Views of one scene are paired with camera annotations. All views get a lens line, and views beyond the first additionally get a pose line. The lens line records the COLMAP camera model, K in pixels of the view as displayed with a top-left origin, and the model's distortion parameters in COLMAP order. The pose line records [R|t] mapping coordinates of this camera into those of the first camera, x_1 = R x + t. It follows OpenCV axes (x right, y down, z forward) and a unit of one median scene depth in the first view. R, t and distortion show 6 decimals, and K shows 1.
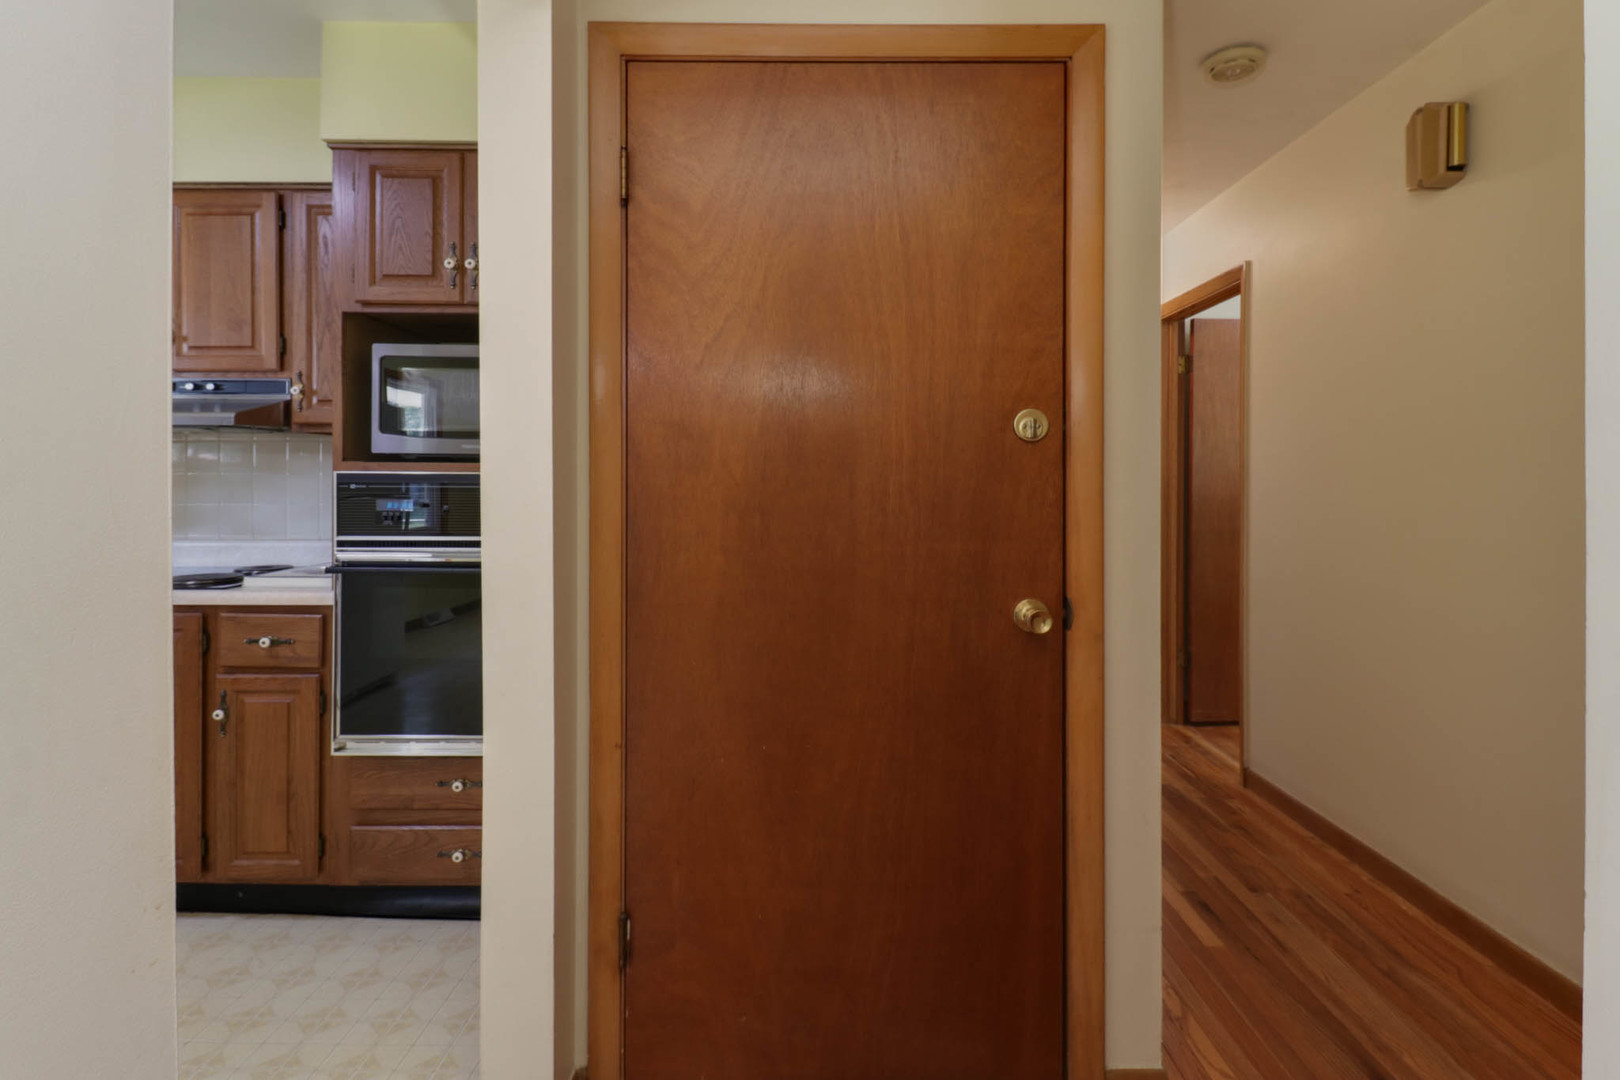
lens RADIAL K [[797.7, 0, 813.1], [0, 797.7, 483.2], [0, 0, 1]] dist [-0.001014, -0.000327]
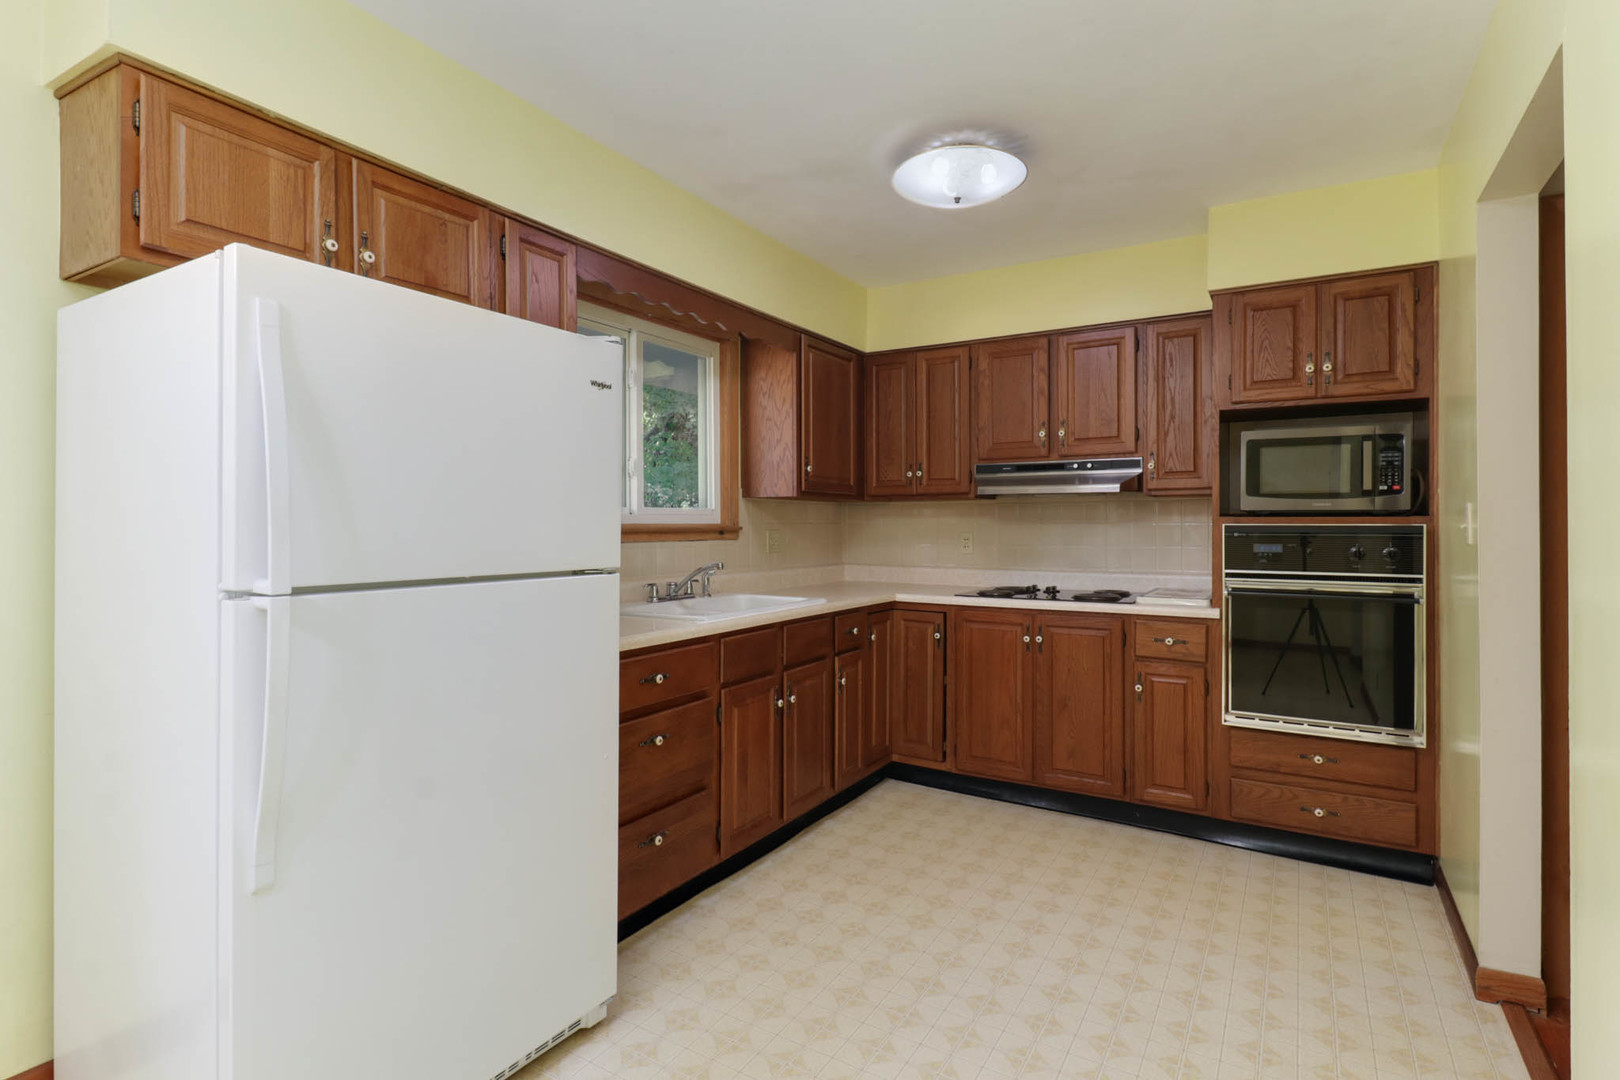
lens RADIAL K [[831.1, 0, 811.7], [0, 831.1, 522.0], [0, 0, 1]] dist [0.001161, 0.000085]
pose [[0.861573, -0.005202, -0.507608, -0.468094], [0.001329, 0.999967, -0.007992, -0.007133], [0.507633, 0.006211, 0.861551, -0.629583]]
